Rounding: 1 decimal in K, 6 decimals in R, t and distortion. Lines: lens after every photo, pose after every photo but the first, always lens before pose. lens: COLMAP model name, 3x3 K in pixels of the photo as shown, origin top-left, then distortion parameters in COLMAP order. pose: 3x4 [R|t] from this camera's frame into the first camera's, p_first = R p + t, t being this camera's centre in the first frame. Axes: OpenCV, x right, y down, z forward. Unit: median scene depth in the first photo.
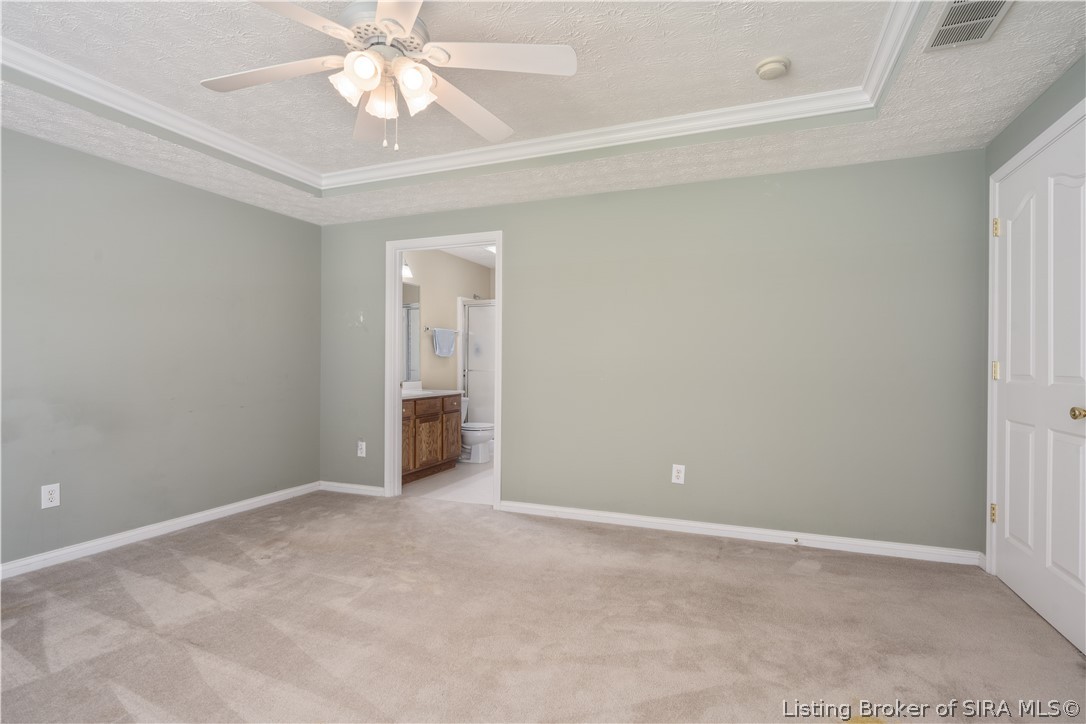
lens RADIAL K [[533.0, 0, 543.0], [0, 533.0, 362.0], [0, 0, 1]] dist [0.000204, -0.000040]
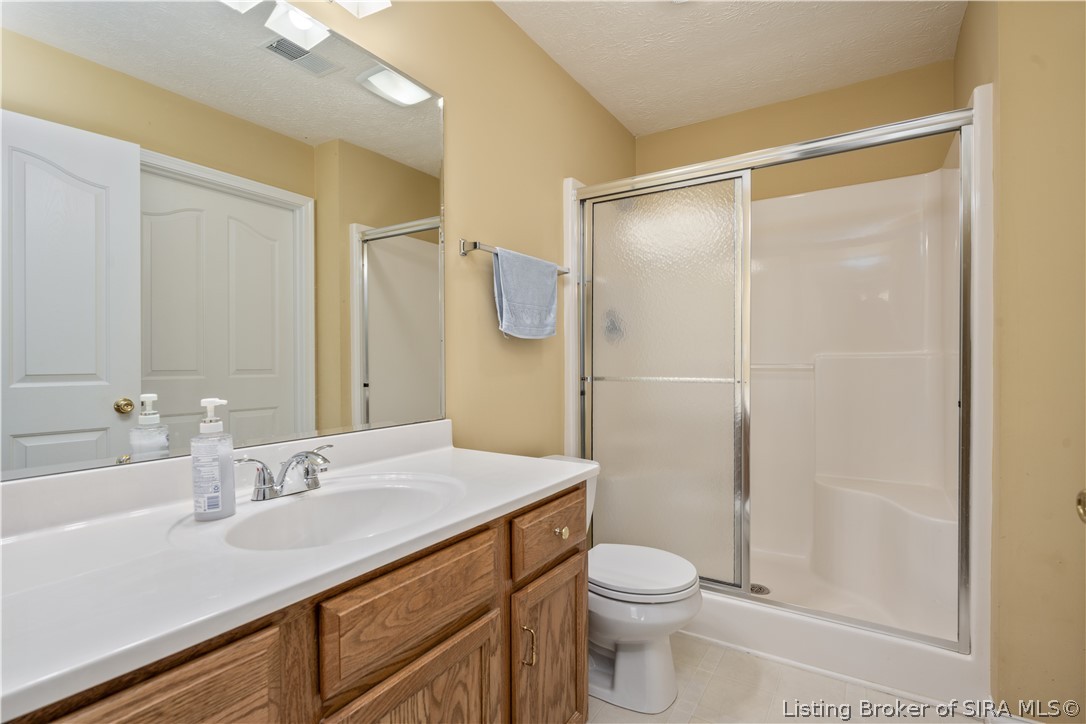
lens RADIAL K [[533.0, 0, 543.0], [0, 533.0, 362.0], [0, 0, 1]] dist [0.000204, -0.000040]
pose [[0.984255, -0.002542, -0.176736, -0.111103], [0.003382, 0.999984, 0.004452, 0.002370], [0.176722, -0.004980, 0.984248, 0.642330]]
